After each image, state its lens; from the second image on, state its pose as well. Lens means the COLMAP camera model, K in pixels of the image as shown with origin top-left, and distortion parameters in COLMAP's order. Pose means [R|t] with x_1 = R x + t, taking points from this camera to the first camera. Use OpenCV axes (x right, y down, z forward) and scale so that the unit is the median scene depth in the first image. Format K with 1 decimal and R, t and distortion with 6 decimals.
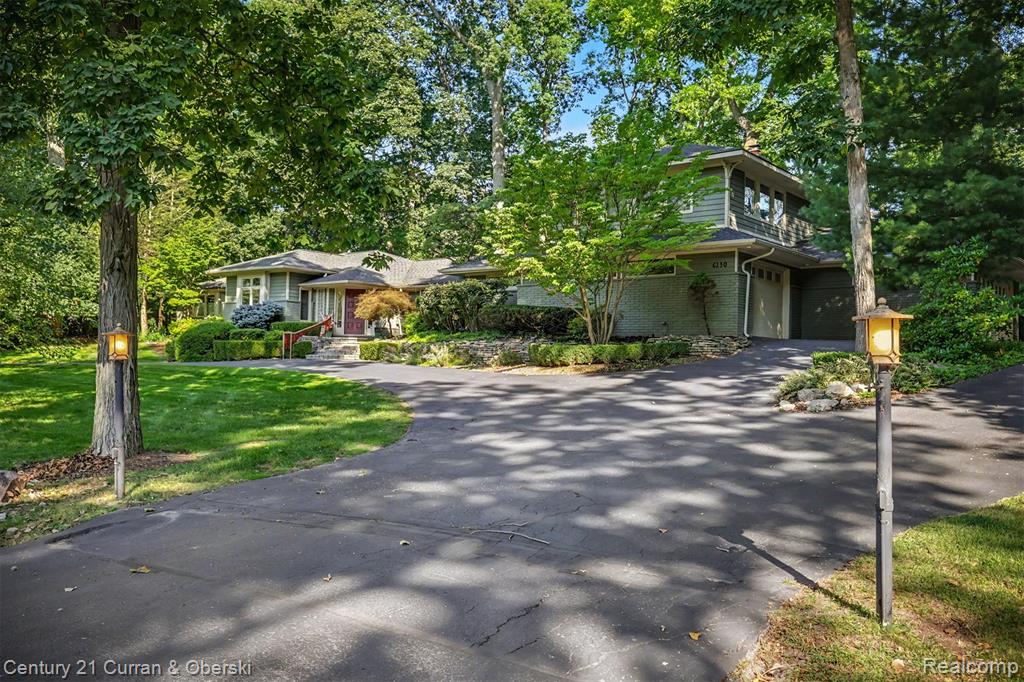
lens RADIAL K [[881.4, 0, 513.5], [0, 881.4, 372.9], [0, 0, 1]] dist [-0.000431, -0.006594]
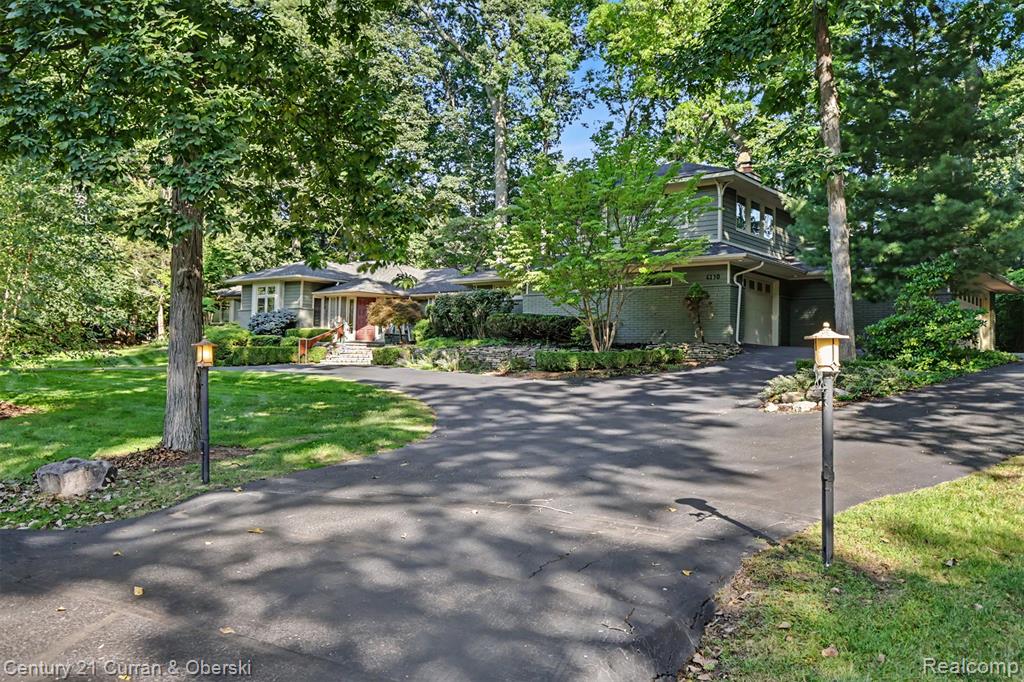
lens RADIAL K [[882.9, 0, 509.4], [0, 882.9, 359.4], [0, 0, 1]] dist [0.002279, 0.000741]
pose [[0.999999, 0.000845, -0.000574, -0.008828], [-0.000857, 0.999795, -0.020243, -0.000188], [0.000557, 0.020243, 0.999795, -0.048268]]
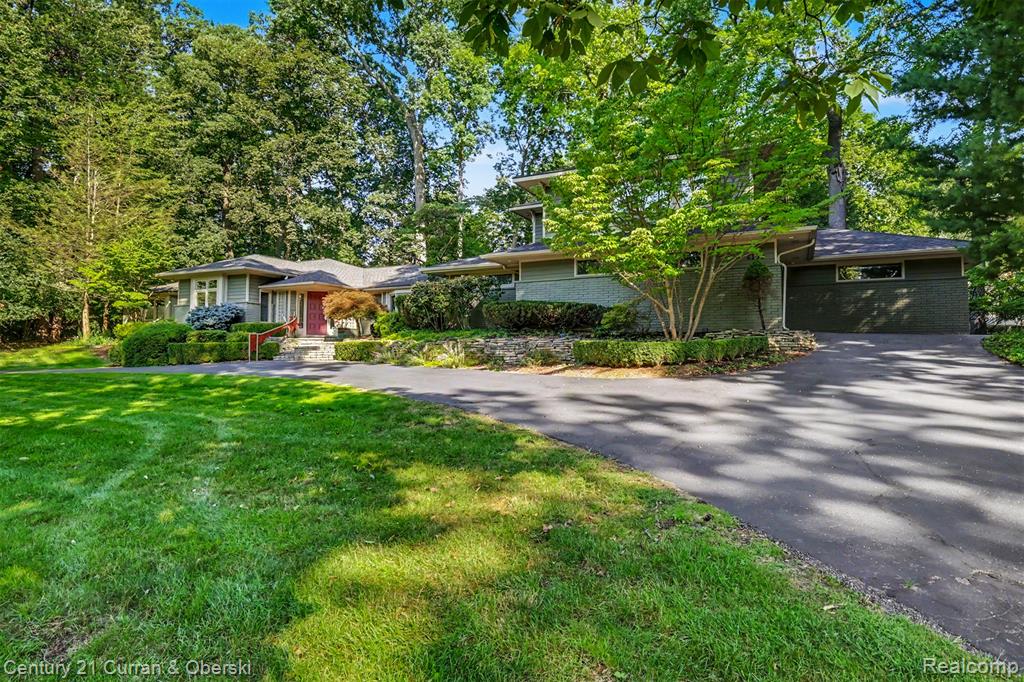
lens RADIAL K [[583.5, 0, 512.0], [0, 583.5, 341.0], [0, 0, 1]] dist [0.005468, 0.001549]
pose [[0.975057, -0.014329, 0.221491, -0.112267], [0.021815, 0.999269, -0.031390, -0.010520], [-0.220880, 0.035439, 0.974657, 0.289547]]
